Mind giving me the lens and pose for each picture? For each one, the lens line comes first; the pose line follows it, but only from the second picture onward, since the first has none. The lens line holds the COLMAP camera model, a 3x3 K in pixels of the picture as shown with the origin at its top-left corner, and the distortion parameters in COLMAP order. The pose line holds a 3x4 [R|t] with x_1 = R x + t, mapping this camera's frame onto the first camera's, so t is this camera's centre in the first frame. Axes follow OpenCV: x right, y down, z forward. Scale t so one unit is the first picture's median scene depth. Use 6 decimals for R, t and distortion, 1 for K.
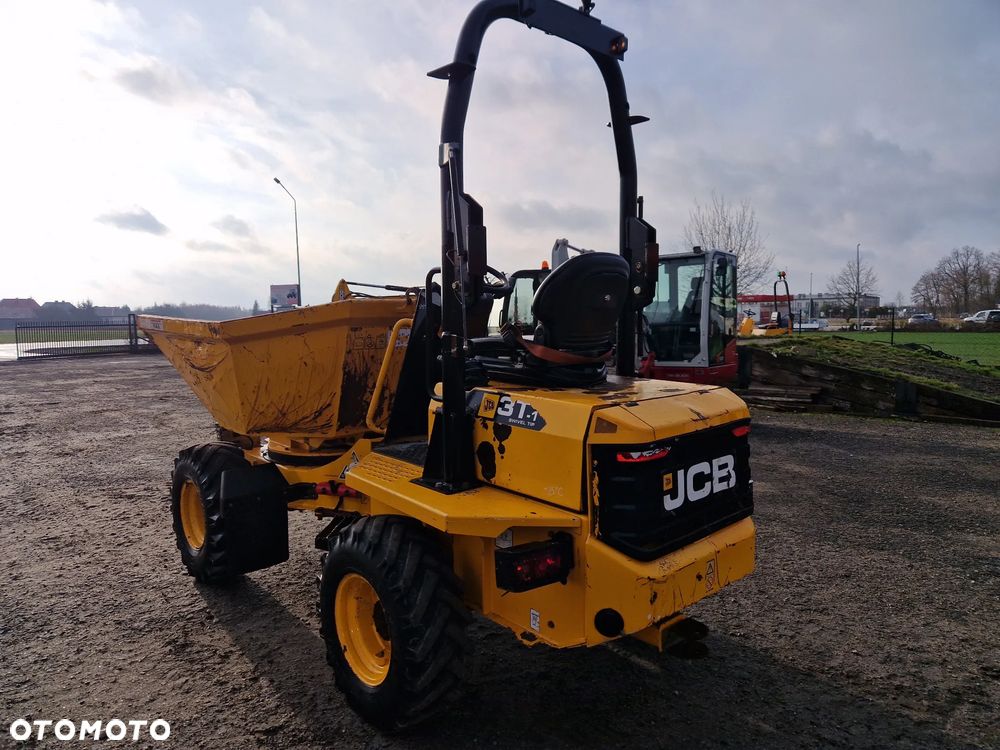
lens RADIAL K [[684.2, 0, 505.1], [0, 684.2, 390.3], [0, 0, 1]] dist [0.066754, 0.001016]
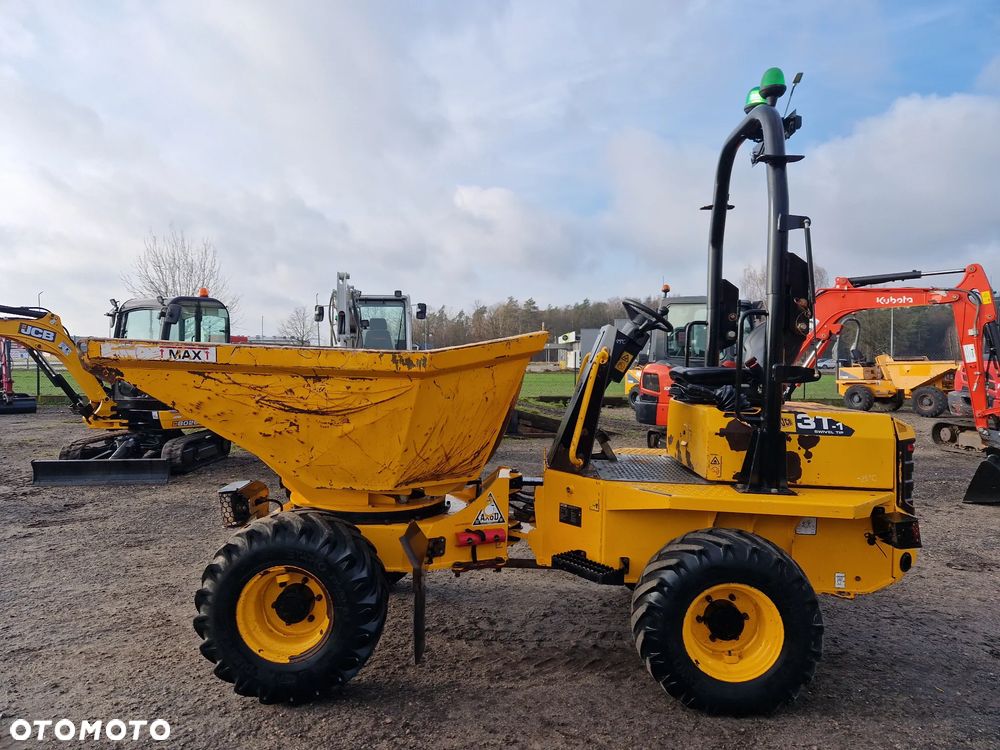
lens RADIAL K [[674.4, 0, 515.6], [0, 674.4, 377.3], [0, 0, 1]] dist [0.018613, -0.002167]
pose [[0.694747, -0.006019, 0.719229, -1.274925], [0.060874, 0.996869, -0.050460, -0.027943], [-0.716674, 0.078839, 0.692938, 0.498091]]
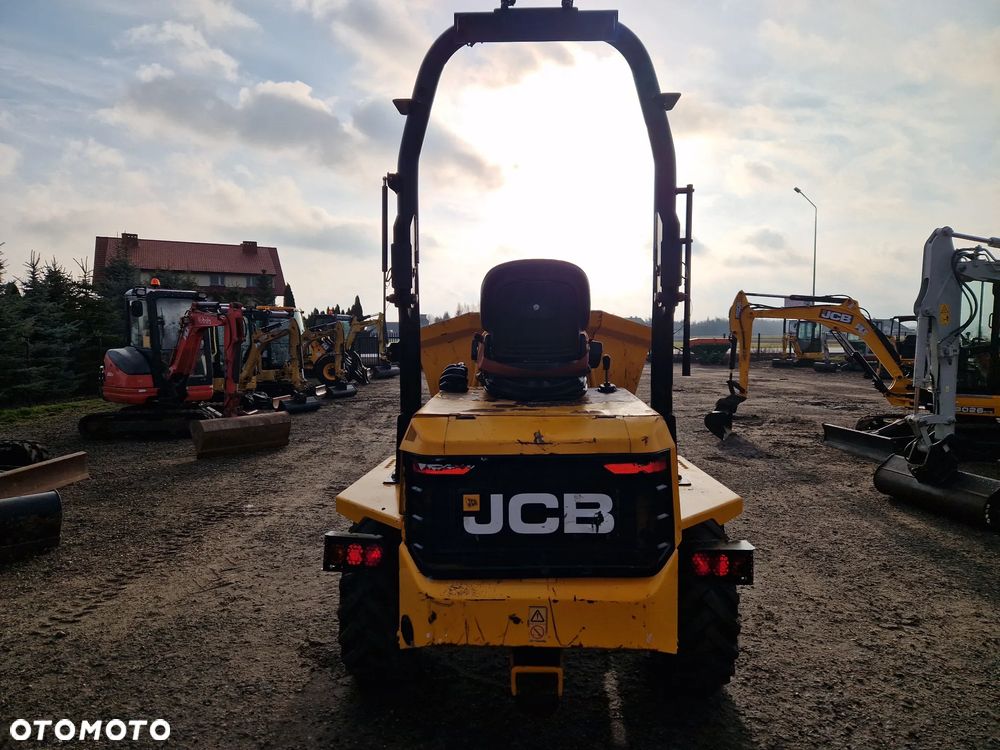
lens RADIAL K [[684.2, 0, 505.1], [0, 684.2, 390.3], [0, 0, 1]] dist [0.066754, 0.001016]
pose [[0.704402, 0.070585, -0.706283, 0.825808], [-0.084173, 0.996329, 0.015623, -0.034246], [0.704793, 0.048445, 0.707757, 0.327506]]
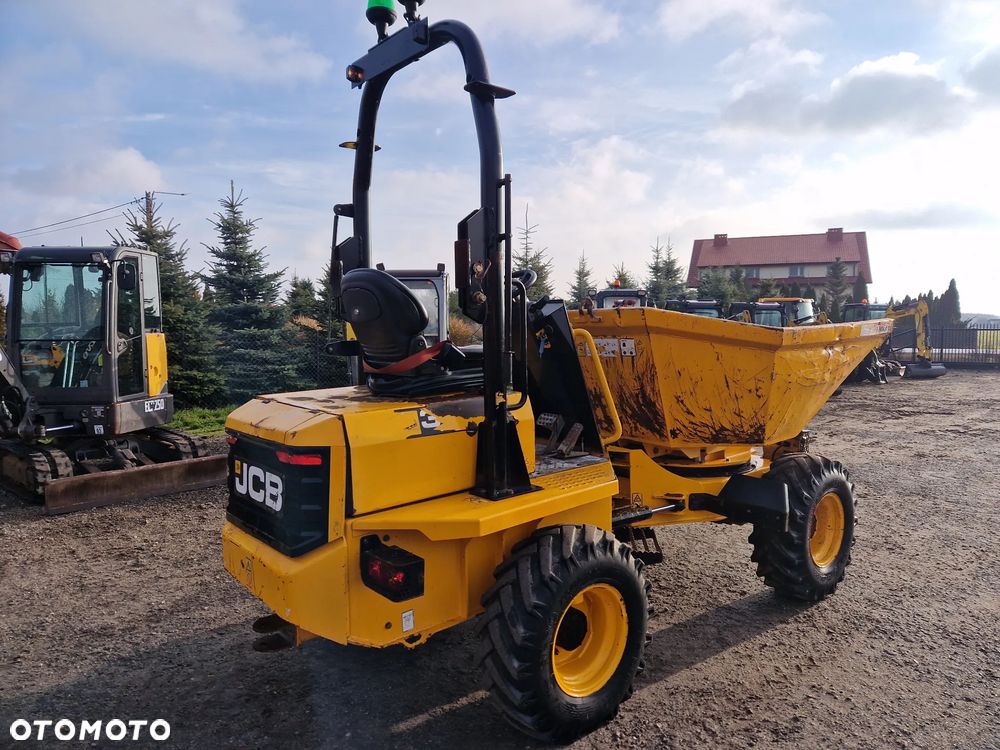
lens RADIAL K [[668.1, 0, 504.3], [0, 668.1, 373.1], [0, 0, 1]] dist [0.041605, -0.035862]
pose [[-0.047261, 0.089834, -0.994835, 1.221478], [-0.110636, 0.989349, 0.094594, -0.169314], [0.992737, 0.114535, -0.036819, 1.333843]]
